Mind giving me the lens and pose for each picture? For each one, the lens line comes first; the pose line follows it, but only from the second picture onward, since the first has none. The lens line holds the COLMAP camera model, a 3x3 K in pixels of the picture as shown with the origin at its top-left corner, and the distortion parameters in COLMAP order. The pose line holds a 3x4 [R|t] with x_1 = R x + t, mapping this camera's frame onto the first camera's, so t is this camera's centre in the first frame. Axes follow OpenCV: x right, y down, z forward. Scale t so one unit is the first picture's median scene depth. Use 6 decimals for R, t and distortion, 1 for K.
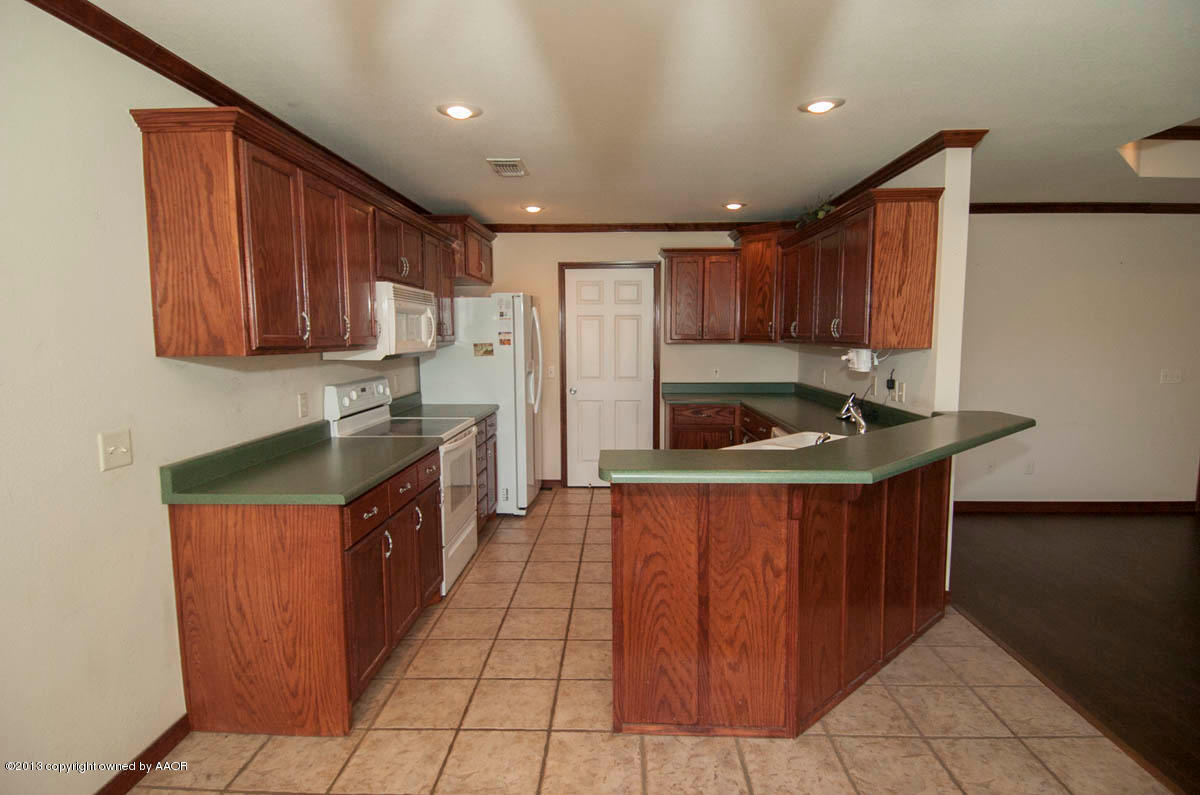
lens RADIAL K [[643.9, 0, 605.9], [0, 643.9, 401.7], [0, 0, 1]] dist [0.050039, -0.059683]
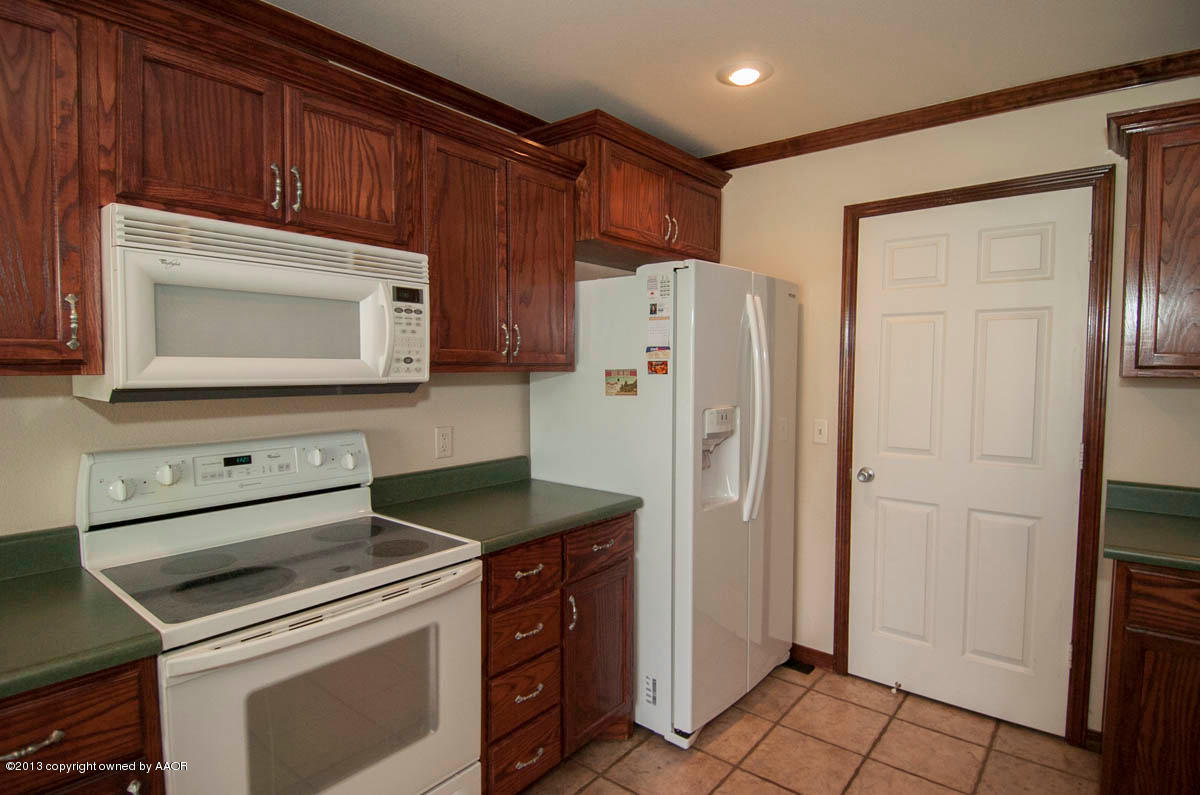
lens RADIAL K [[621.9, 0, 606.4], [0, 621.9, 399.6], [0, 0, 1]] dist [0.048201, -0.052697]
pose [[0.789989, 0.041345, -0.611726, 0.092927], [-0.072708, 0.997001, -0.026511, -0.054757], [0.608795, 0.065421, 0.790626, 0.624120]]
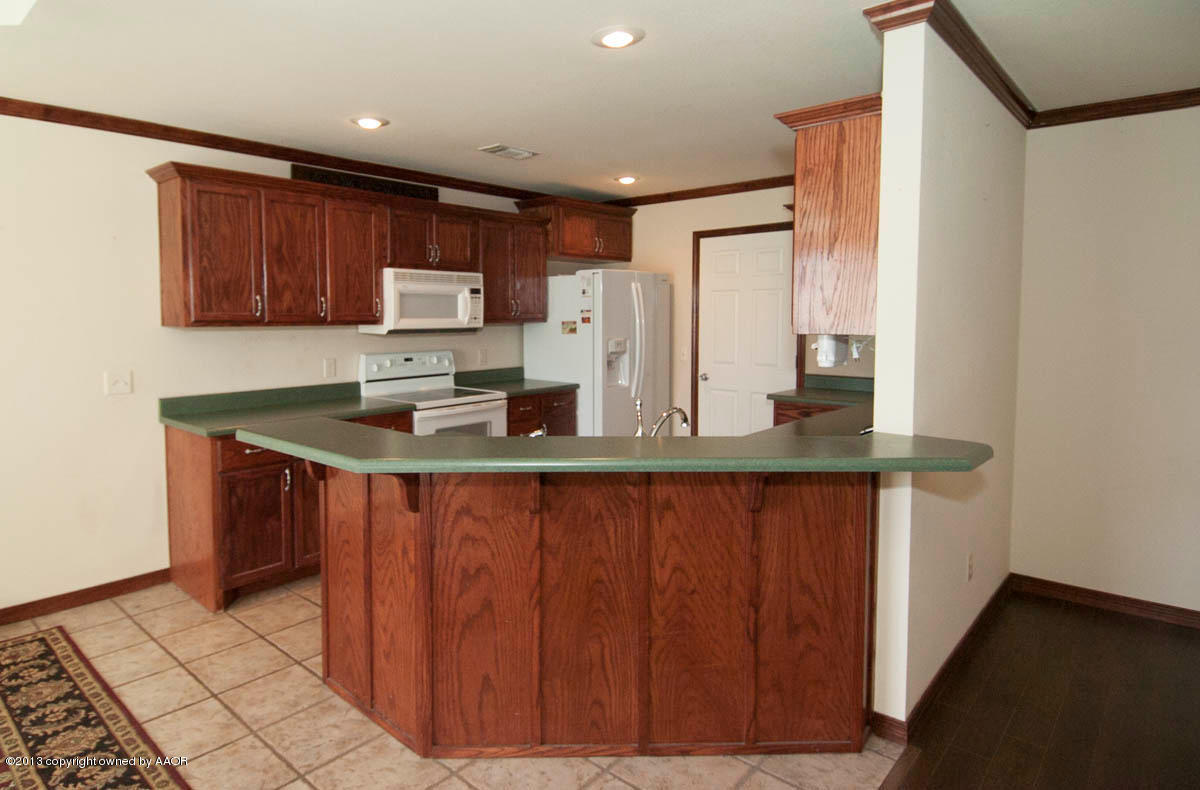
lens RADIAL K [[706.9, 0, 534.7], [0, 706.9, 359.2], [0, 0, 1]] dist [0.025189, -0.000595]
pose [[0.733942, 0.046590, -0.677613, 0.514187], [-0.071936, 0.997366, -0.009340, -0.018349], [0.675392, 0.055600, 0.735360, 0.169118]]
